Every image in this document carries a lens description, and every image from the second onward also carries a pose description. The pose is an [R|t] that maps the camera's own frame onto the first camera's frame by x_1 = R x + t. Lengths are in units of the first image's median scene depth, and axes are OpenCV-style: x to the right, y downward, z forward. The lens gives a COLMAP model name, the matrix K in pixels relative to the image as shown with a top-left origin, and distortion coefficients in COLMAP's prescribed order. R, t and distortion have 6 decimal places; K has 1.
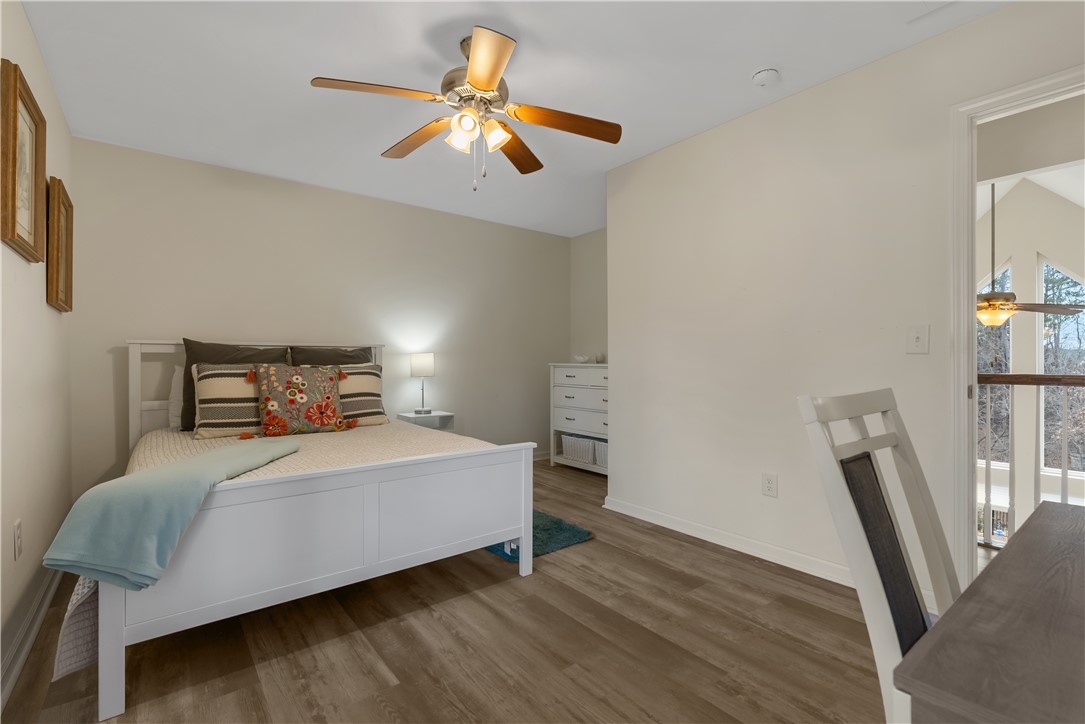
lens RADIAL K [[495.0, 0, 543.4], [0, 495.0, 360.2], [0, 0, 1]] dist [-0.009079, -0.000039]
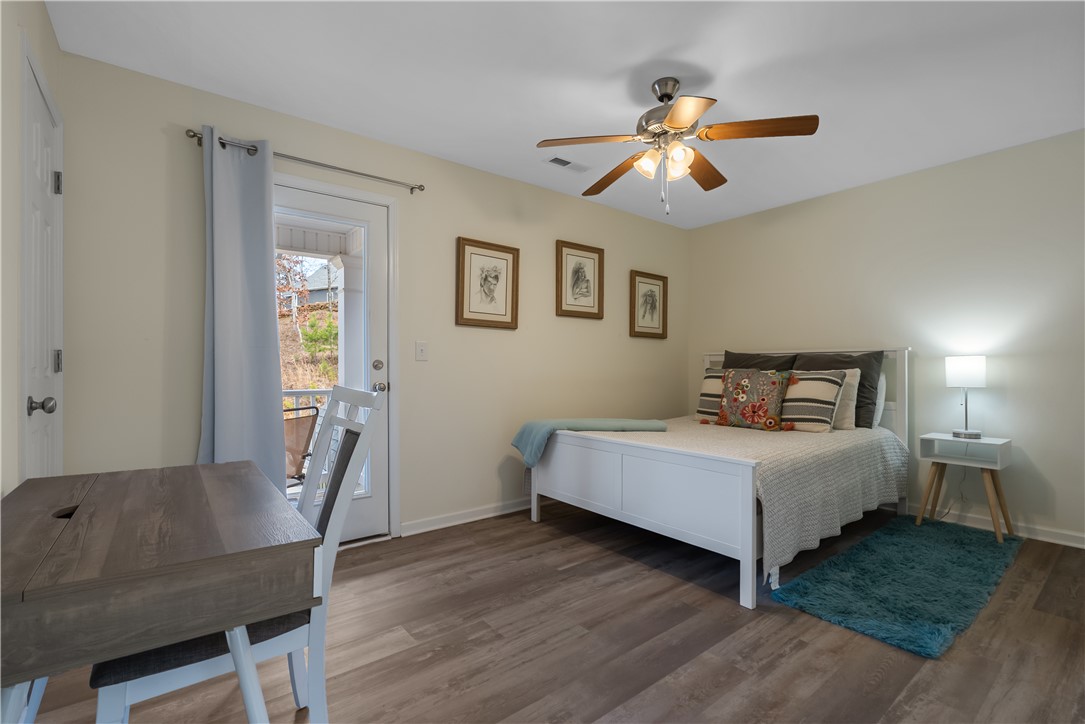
lens RADIAL K [[495.0, 0, 543.8], [0, 495.0, 364.1], [0, 0, 1]] dist [-0.009079, -0.000039]
pose [[-0.015197, -0.003568, -0.999878, 0.717507], [0.001685, 0.999992, -0.003594, -0.001309], [0.999883, -0.001740, -0.015190, 0.538573]]
